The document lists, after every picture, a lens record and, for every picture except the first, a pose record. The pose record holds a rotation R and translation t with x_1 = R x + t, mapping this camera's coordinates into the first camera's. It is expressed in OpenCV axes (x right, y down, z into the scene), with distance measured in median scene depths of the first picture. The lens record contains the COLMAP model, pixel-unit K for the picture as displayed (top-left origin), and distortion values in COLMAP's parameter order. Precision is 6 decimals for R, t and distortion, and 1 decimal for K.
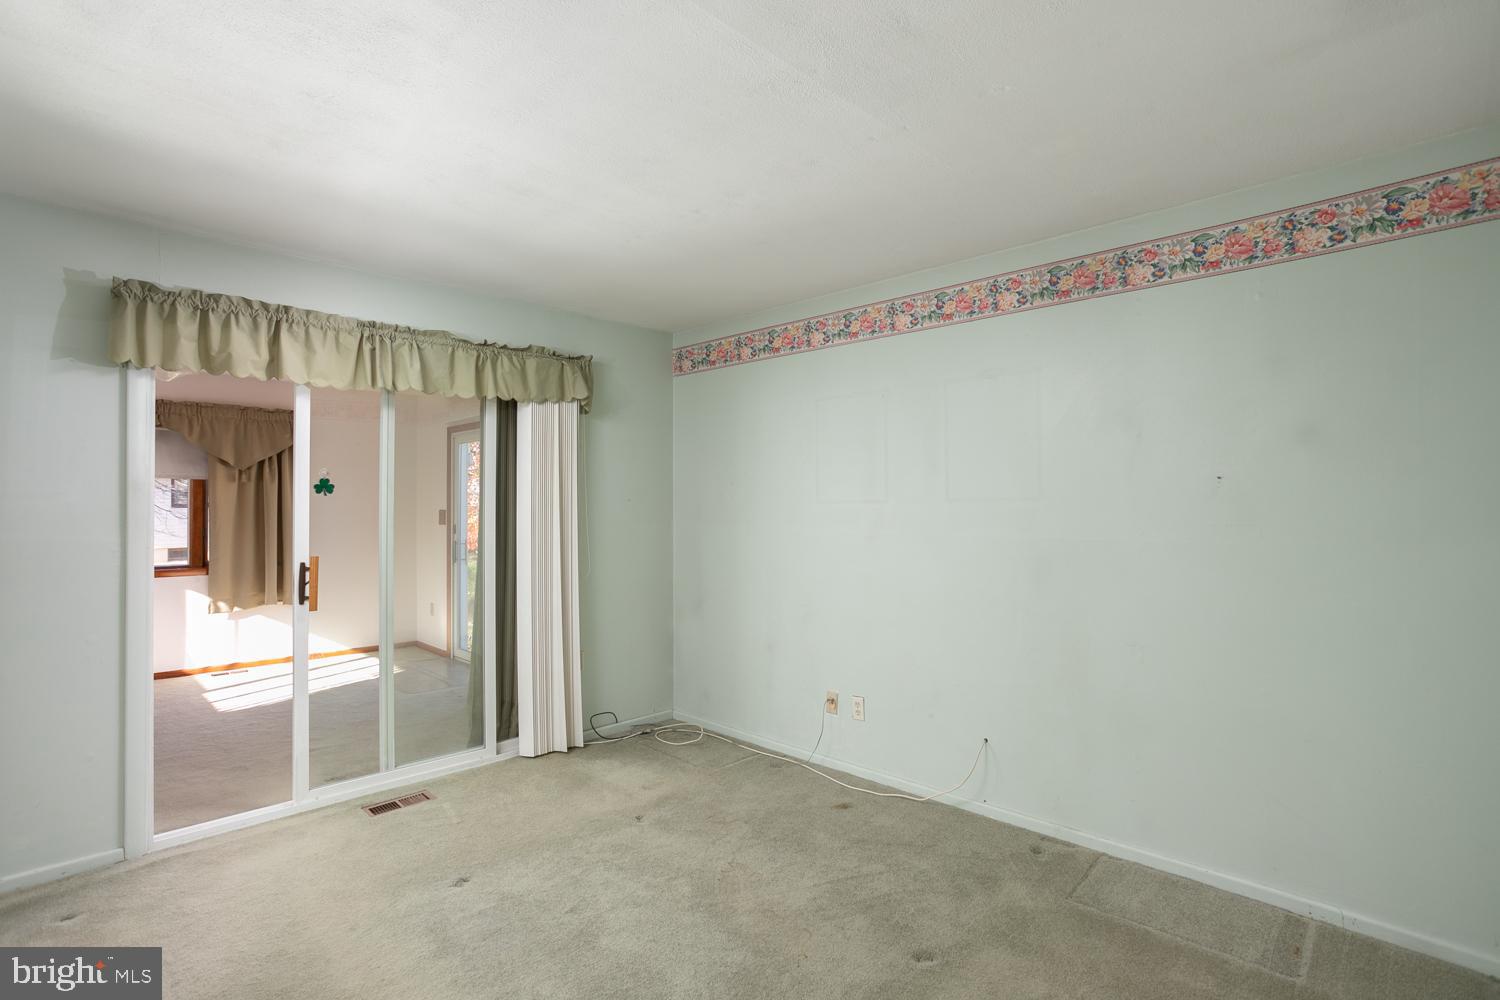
lens RADIAL K [[733.2, 0, 750.0], [0, 733.2, 500.0], [0, 0, 1]] dist [-0.044538, 0.028273]
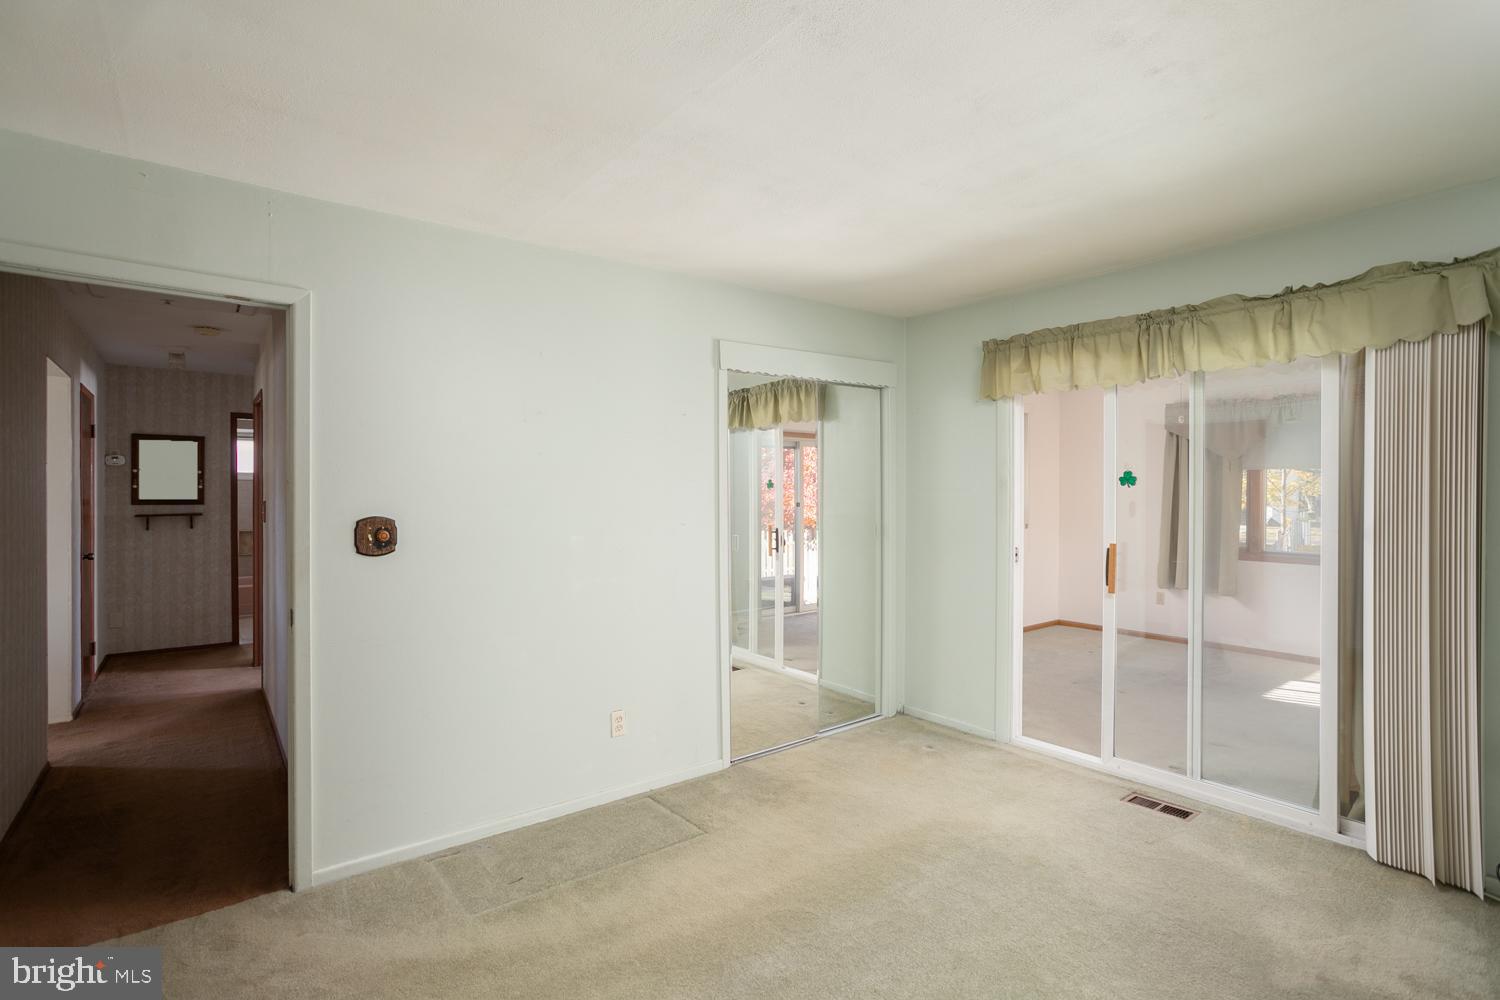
lens RADIAL K [[733.2, 0, 750.0], [0, 733.2, 500.0], [0, 0, 1]] dist [-0.044538, 0.028273]
pose [[-0.127551, 0.009858, -0.991783, 0.548477], [0.005309, 0.999943, 0.009256, -0.000857], [0.991818, -0.004085, -0.127596, 0.595942]]
